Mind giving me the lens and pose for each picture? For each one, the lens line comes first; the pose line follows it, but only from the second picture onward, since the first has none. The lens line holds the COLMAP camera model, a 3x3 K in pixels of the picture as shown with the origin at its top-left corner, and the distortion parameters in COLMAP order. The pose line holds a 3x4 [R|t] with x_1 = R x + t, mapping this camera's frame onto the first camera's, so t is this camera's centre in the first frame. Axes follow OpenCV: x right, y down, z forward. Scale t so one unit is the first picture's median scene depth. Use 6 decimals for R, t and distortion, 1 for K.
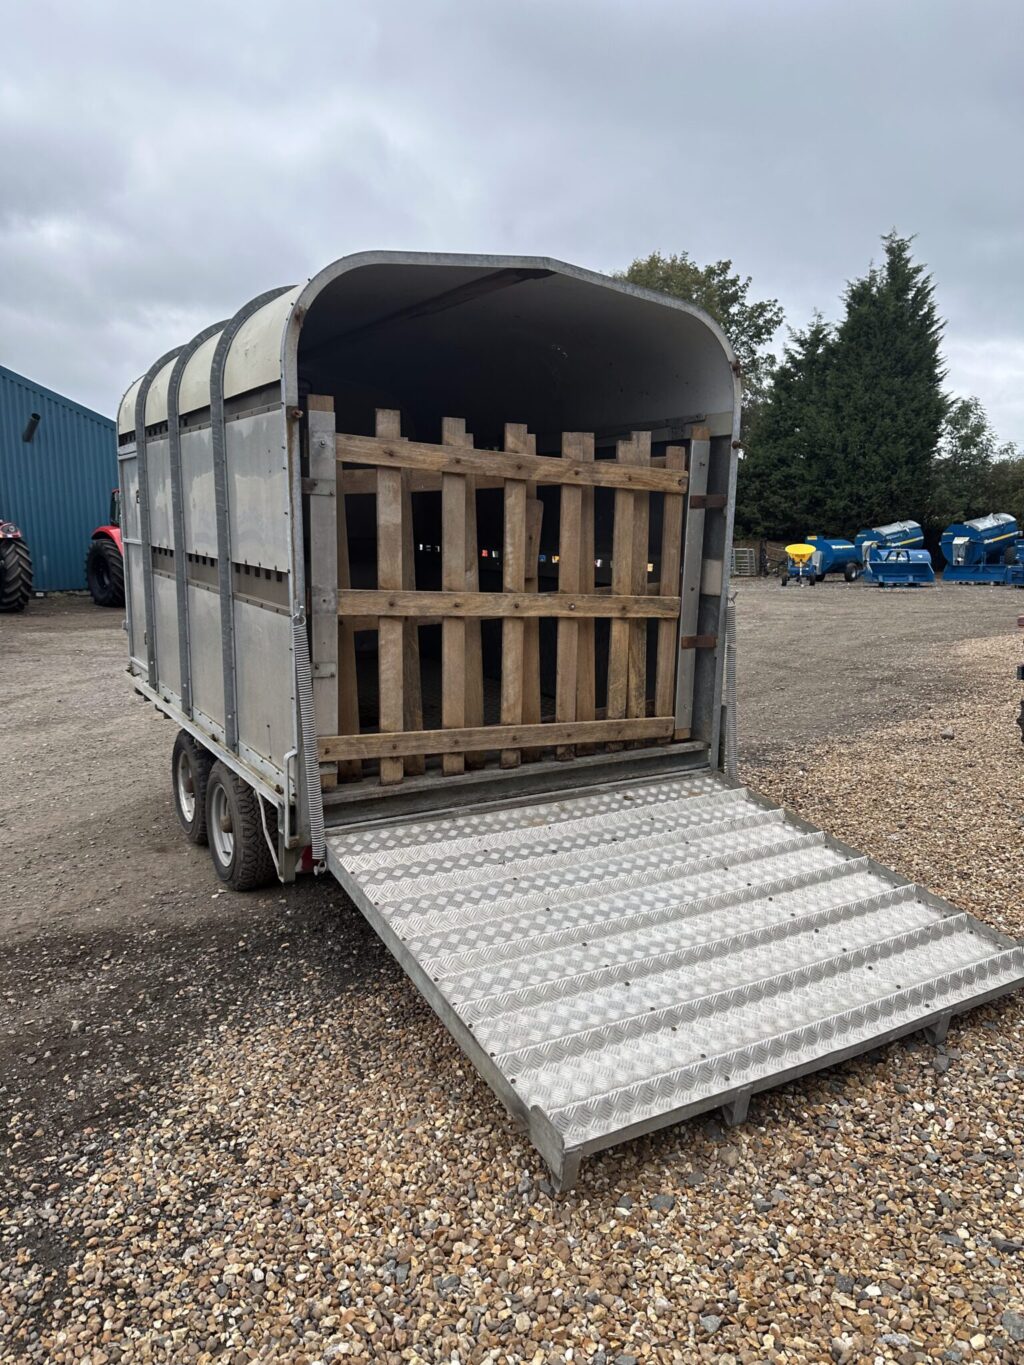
lens RADIAL K [[952.7, 0, 512.9], [0, 952.7, 706.8], [0, 0, 1]] dist [0.107798, -0.164061]
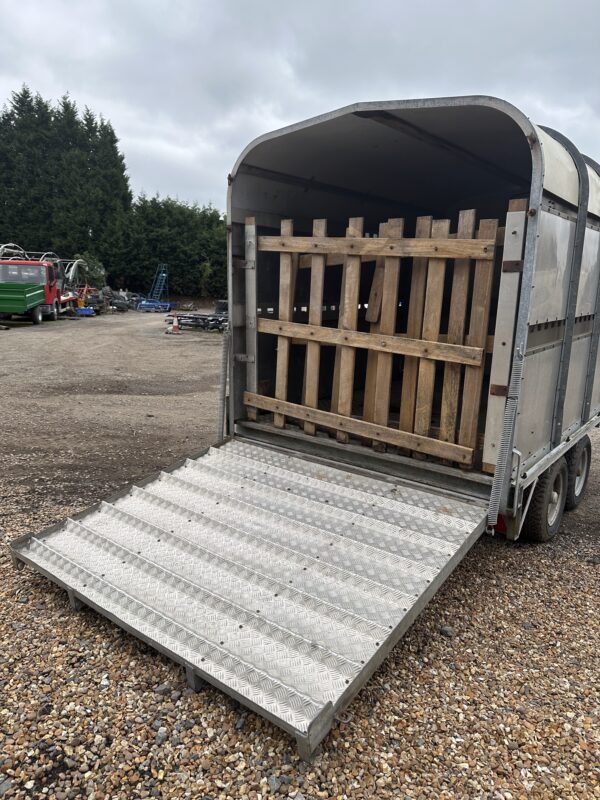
lens RADIAL K [[558.3, 0, 300.5], [0, 558.3, 414.3], [0, 0, 1]] dist [0.107798, -0.164061]
pose [[0.353241, 0.209011, -0.911886, 0.842029], [-0.198180, 0.969320, 0.145406, -0.106395], [0.914301, 0.129354, 0.383825, 0.614670]]
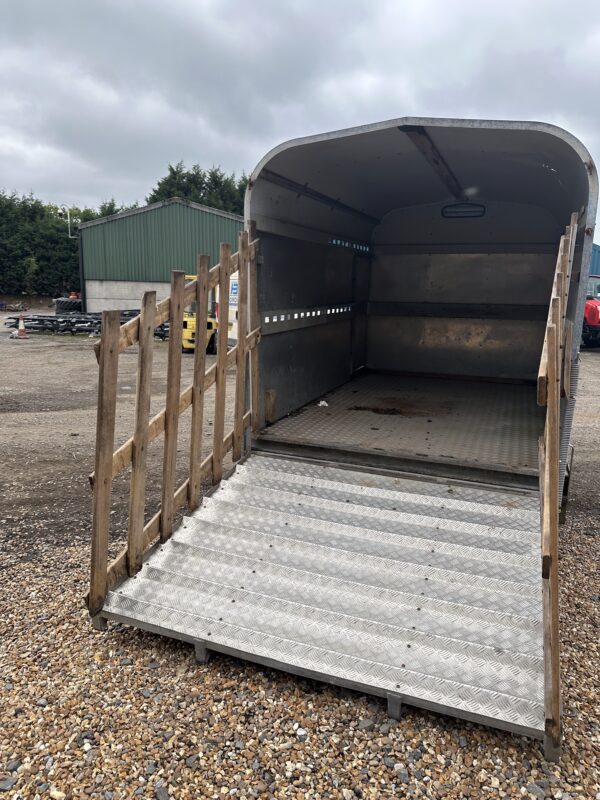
lens RADIAL K [[558.3, 0, 300.5], [0, 558.3, 414.3], [0, 0, 1]] dist [0.107798, -0.164061]
pose [[0.605670, 0.179928, -0.775107, 0.663927], [-0.164654, 0.981356, 0.099144, -0.066784], [0.778494, 0.067575, 0.624003, 0.333227]]
